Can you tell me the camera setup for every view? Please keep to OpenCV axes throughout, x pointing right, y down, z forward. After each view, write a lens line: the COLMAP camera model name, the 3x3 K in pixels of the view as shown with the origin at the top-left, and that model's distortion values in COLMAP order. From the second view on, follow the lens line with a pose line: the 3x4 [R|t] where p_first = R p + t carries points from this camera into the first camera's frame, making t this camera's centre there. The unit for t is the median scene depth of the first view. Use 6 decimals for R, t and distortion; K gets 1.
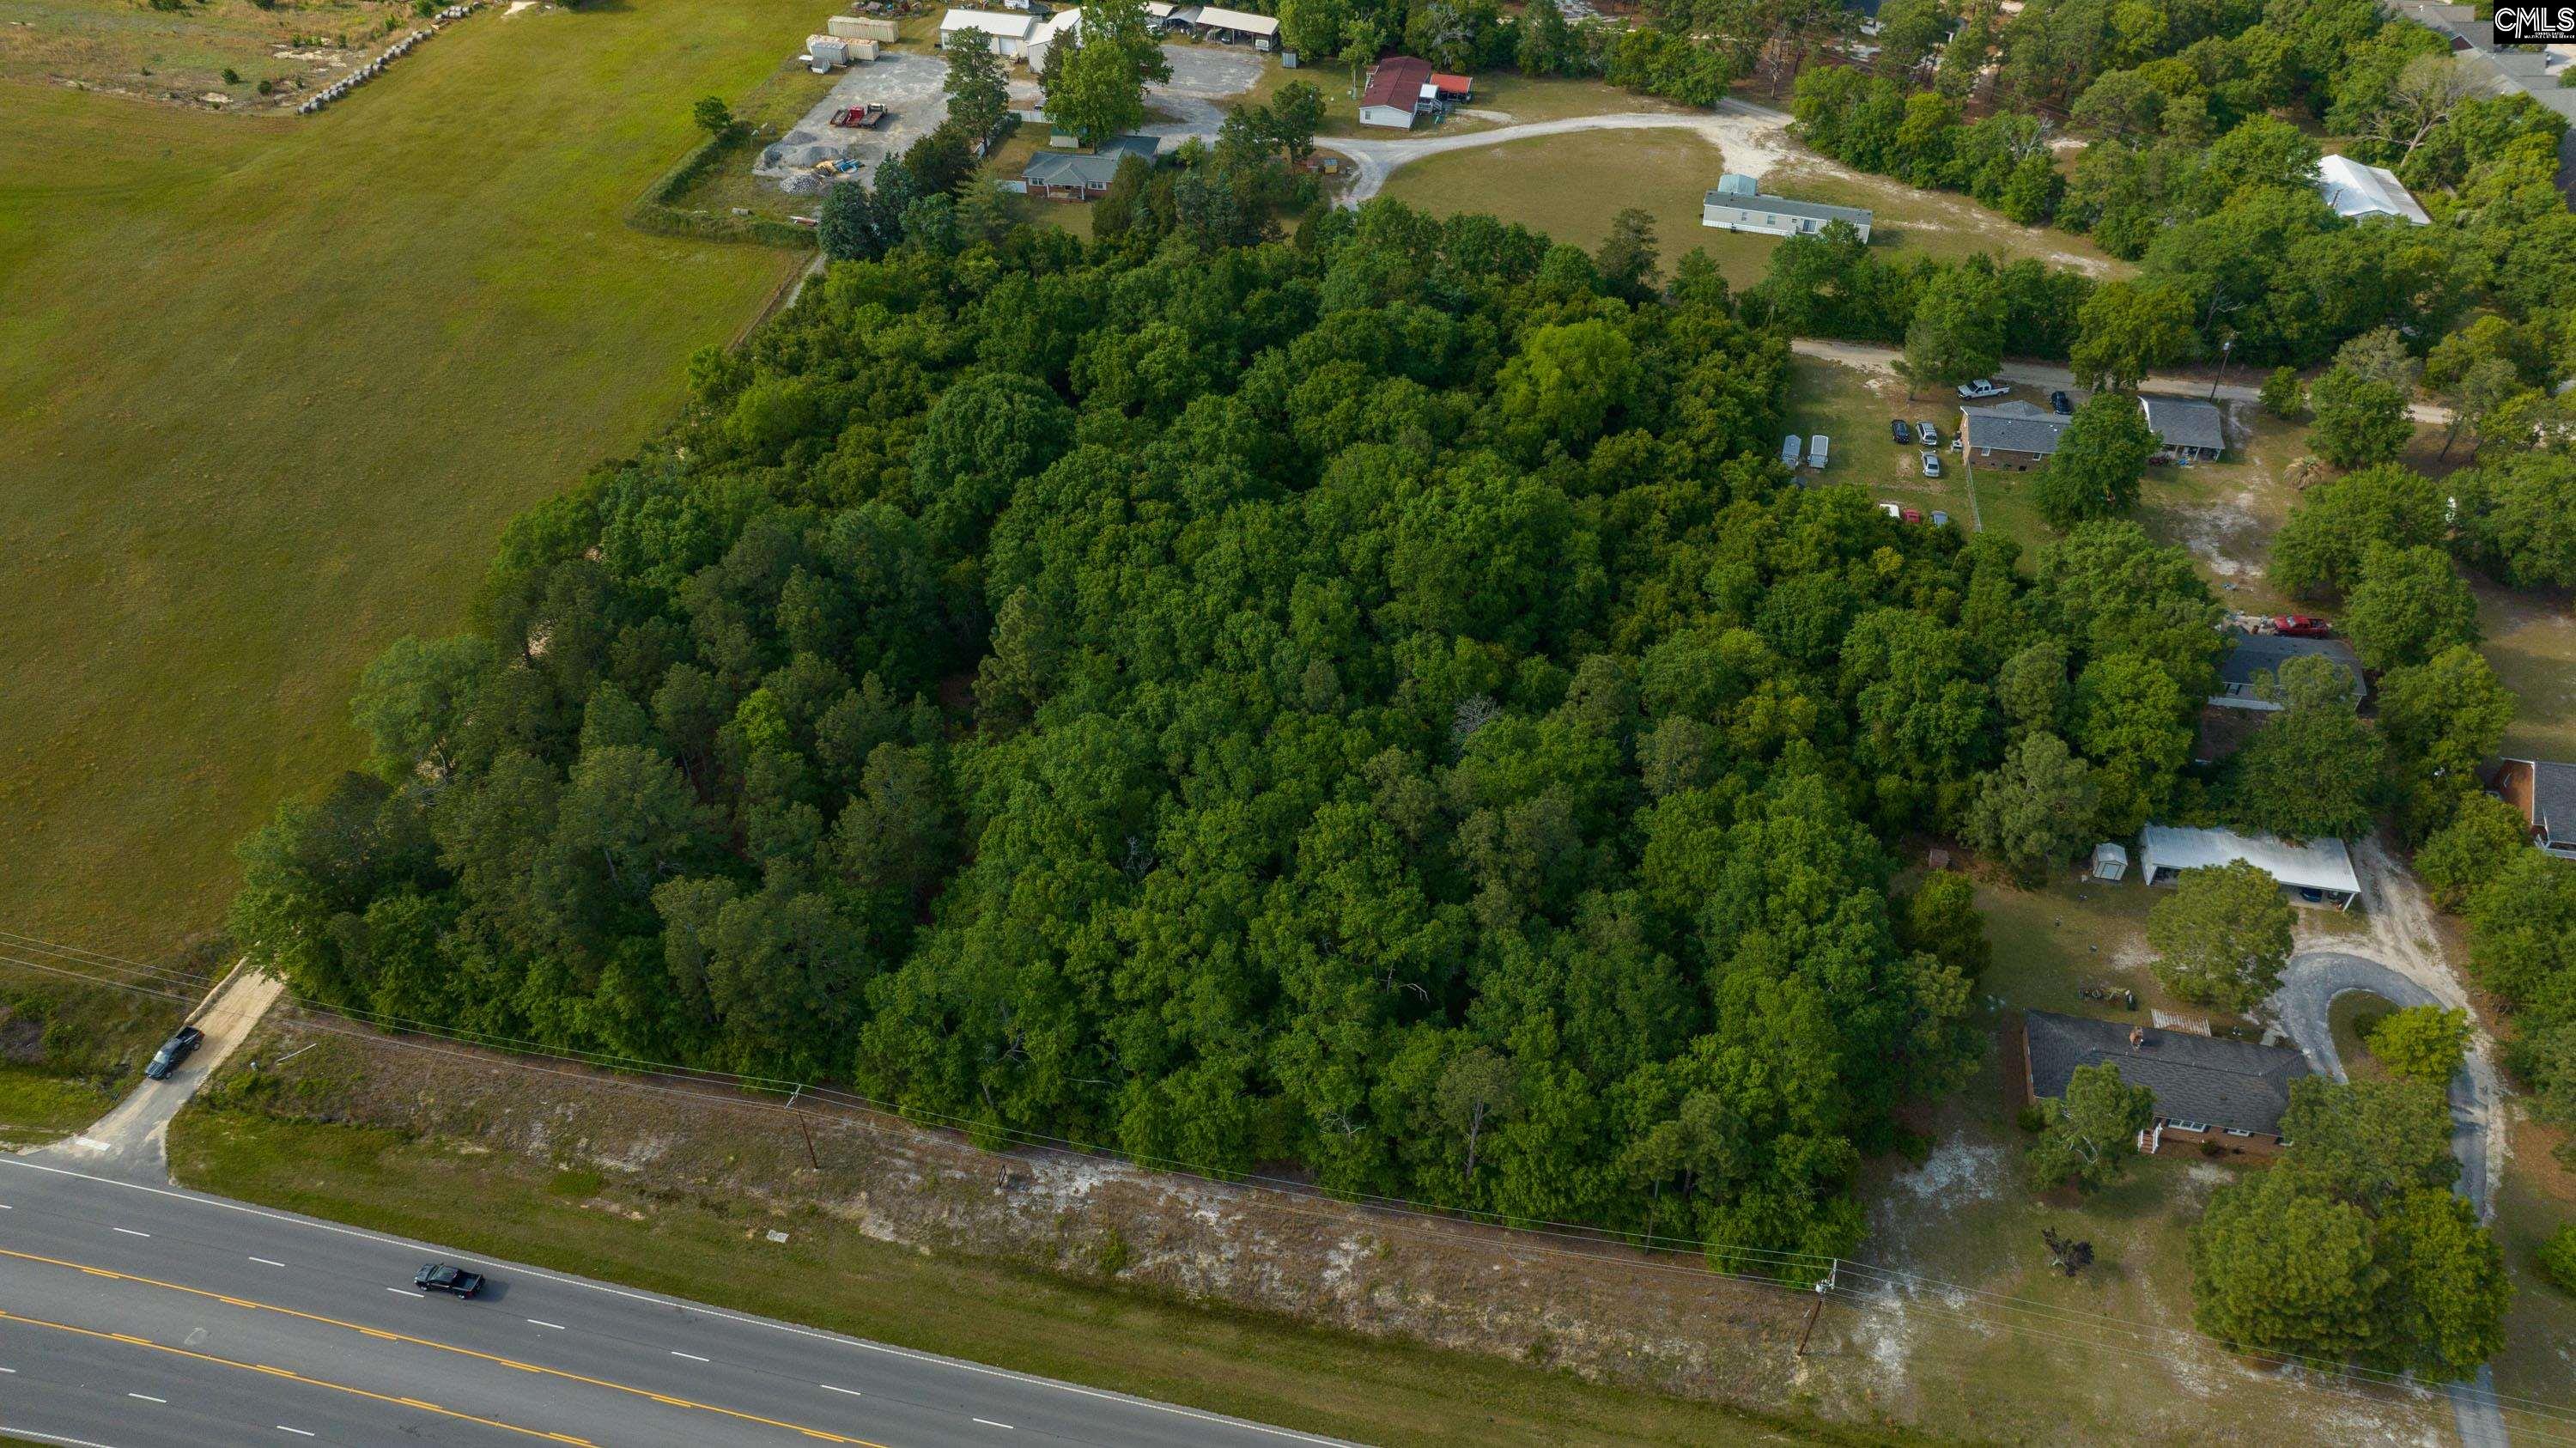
lens RADIAL K [[1809.4, 0, 1287.4], [0, 1809.4, 713.6], [0, 0, 1]] dist [-0.037116, 0.038365]
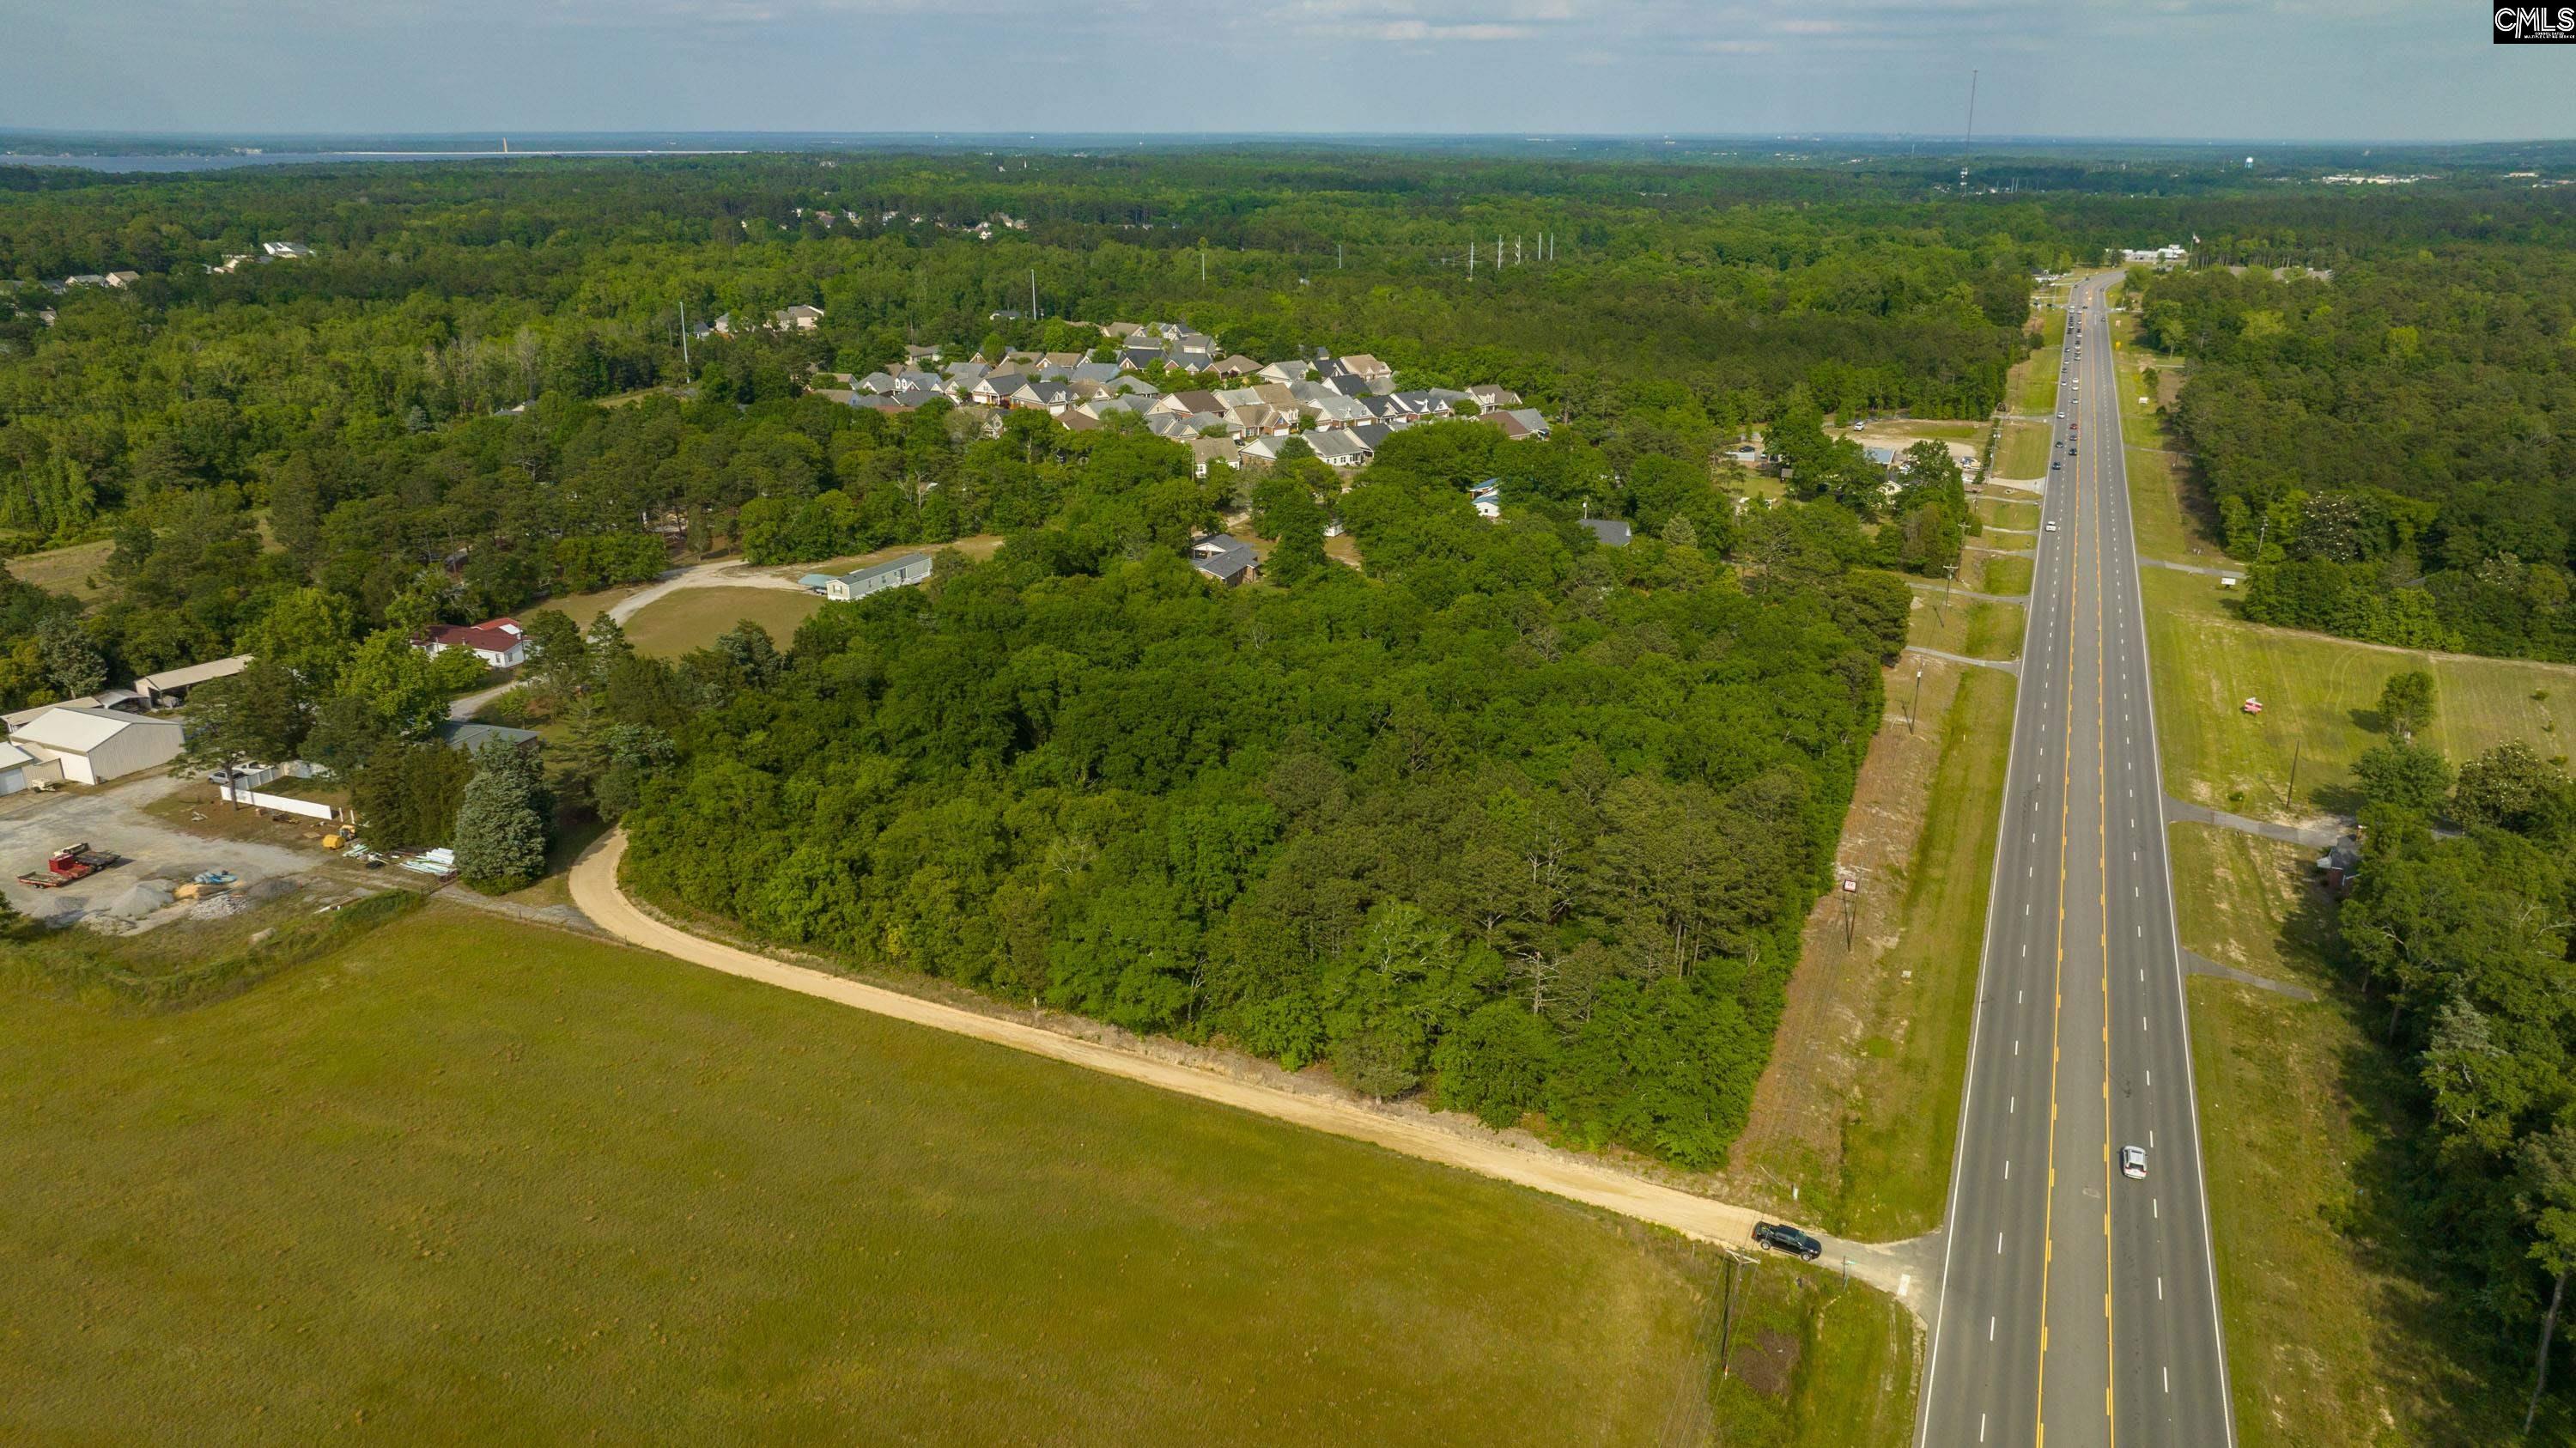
lens RADIAL K [[1798.6, 0, 1288.0], [0, 1798.6, 724.0], [0, 0, 1]] dist [-0.021331, 0.004674]
pose [[0.186369, -0.311768, 0.931701, -1.442605], [0.647396, 0.752288, 0.122232, -0.286797], [-0.739016, 0.580400, 0.342041, 0.723559]]
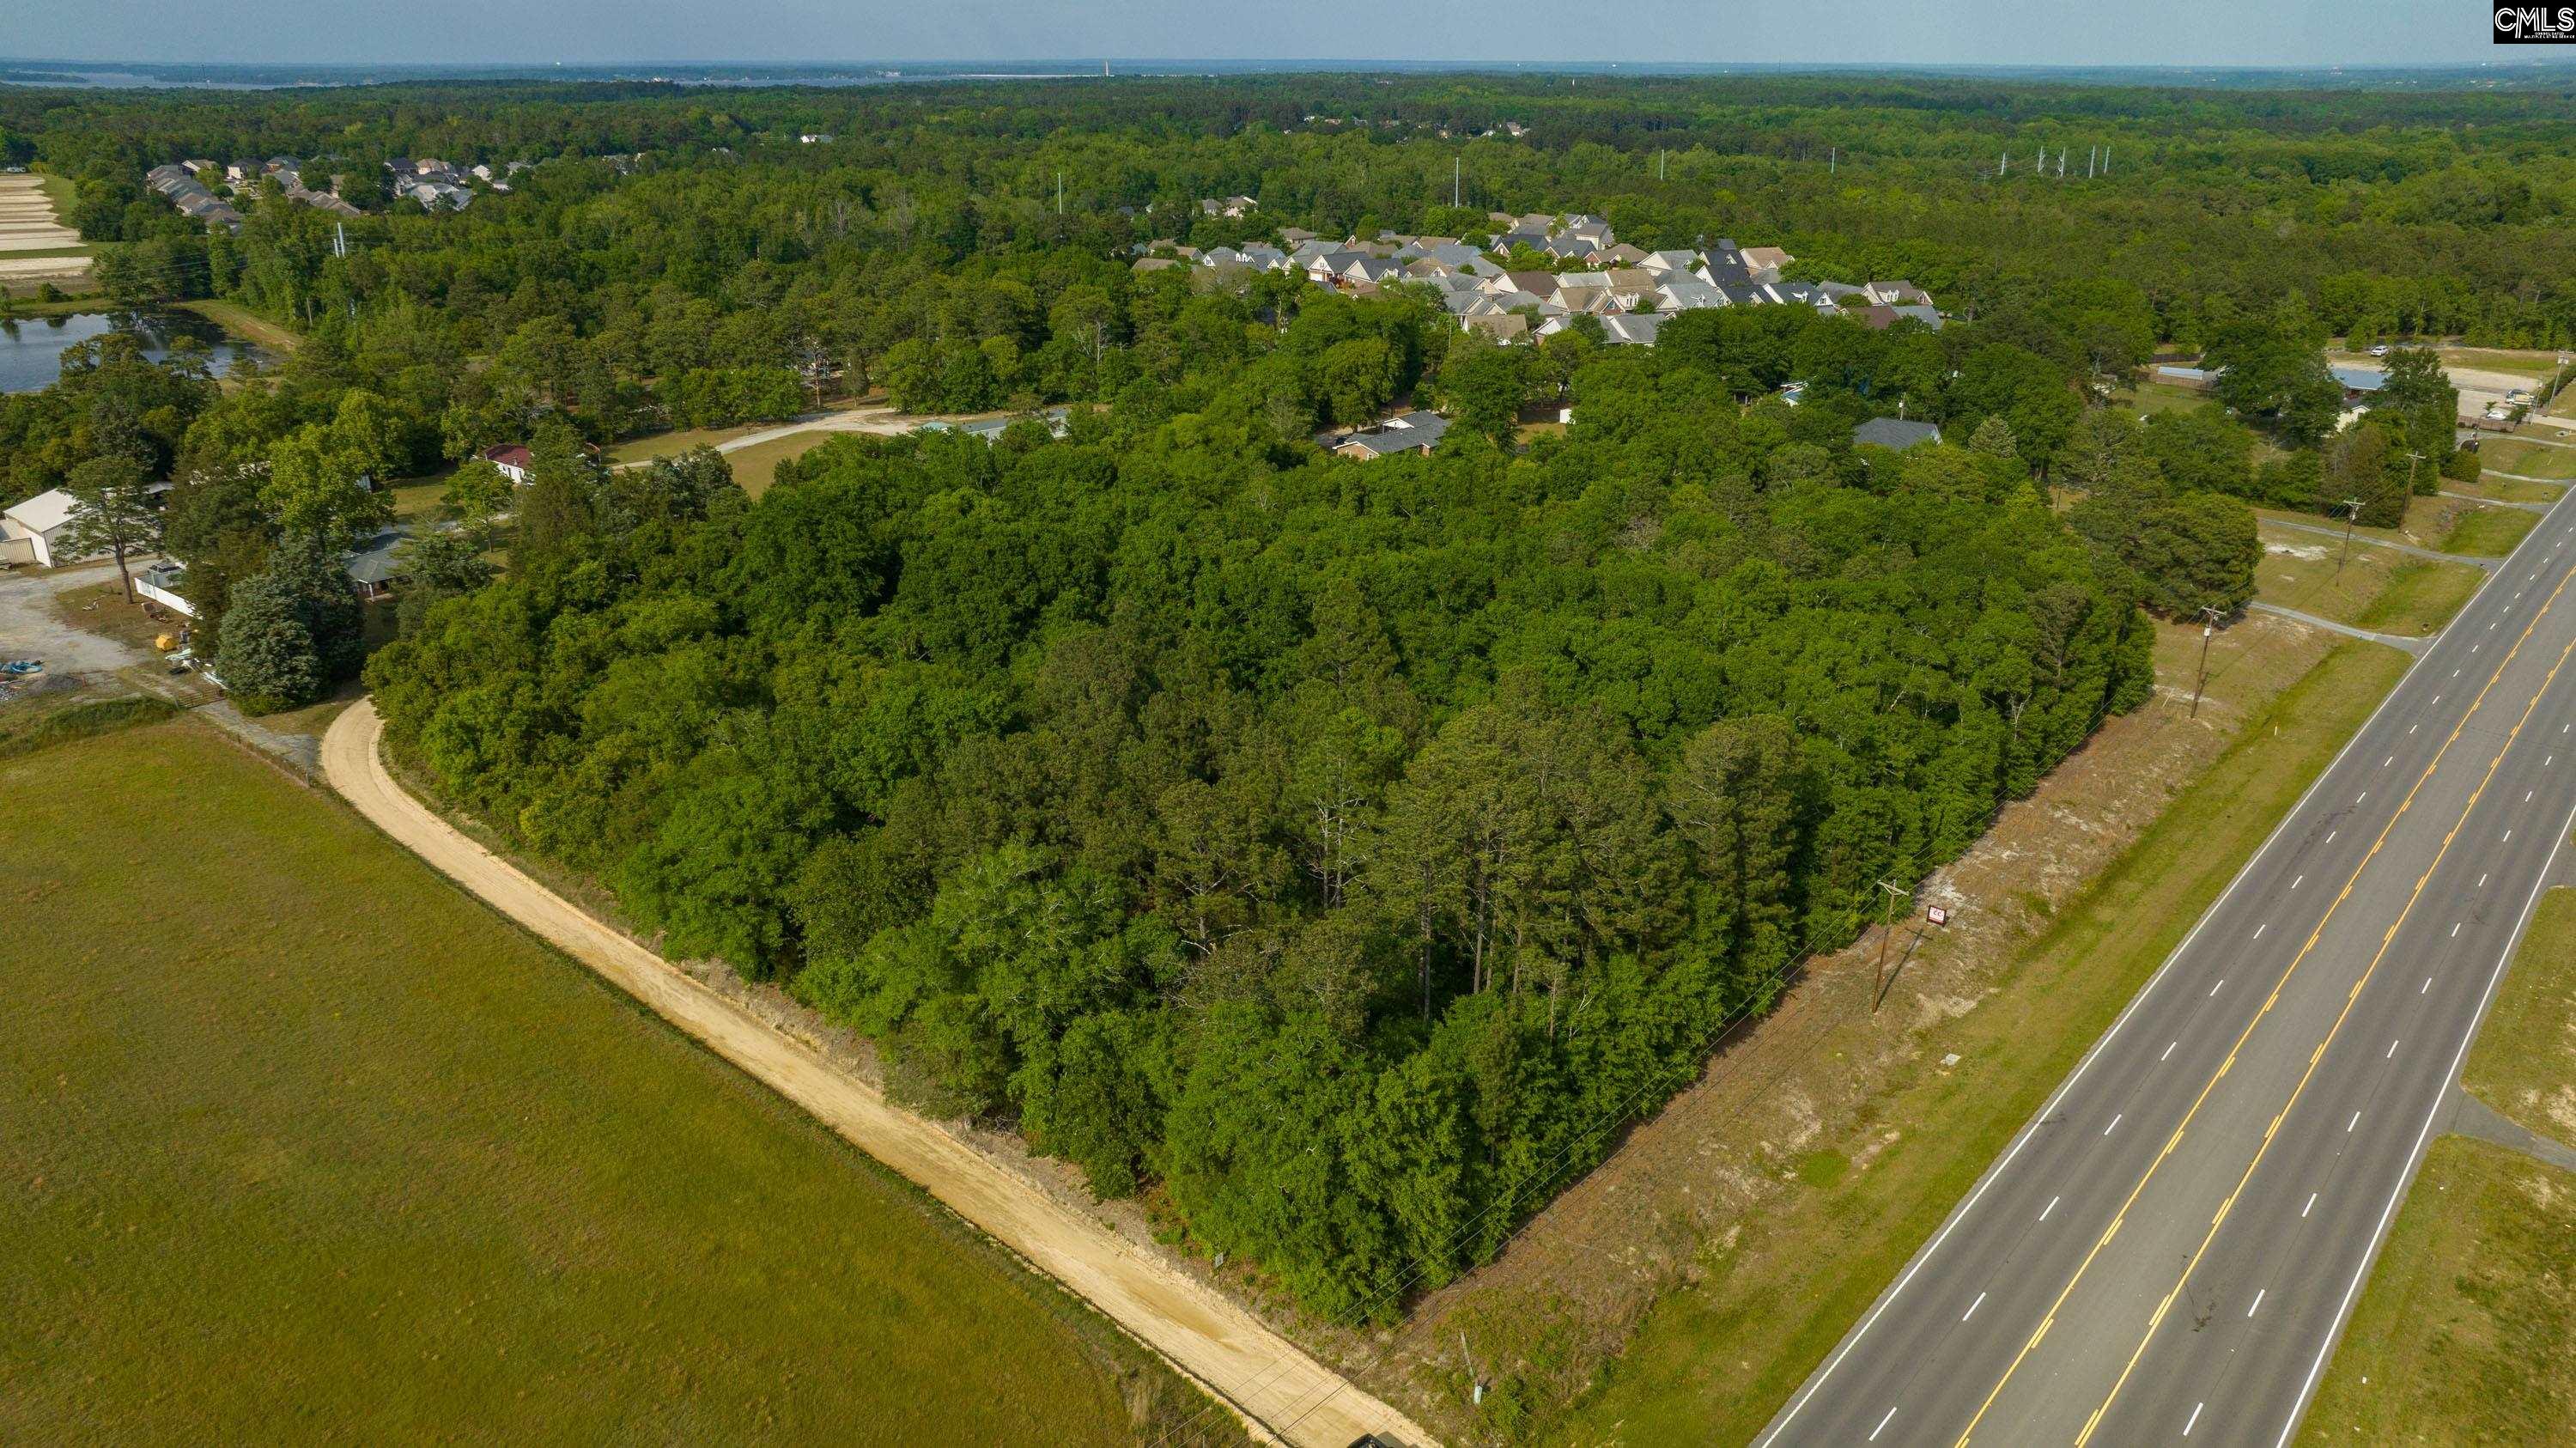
lens RADIAL K [[1809.4, 0, 1291.3], [0, 1809.4, 717.1], [0, 0, 1]] dist [-0.045942, 0.059921]
pose [[0.471984, -0.305622, 0.826938, -1.019080], [0.581877, 0.812656, -0.031769, 0.000868], [-0.662306, 0.496171, 0.561396, 0.600418]]
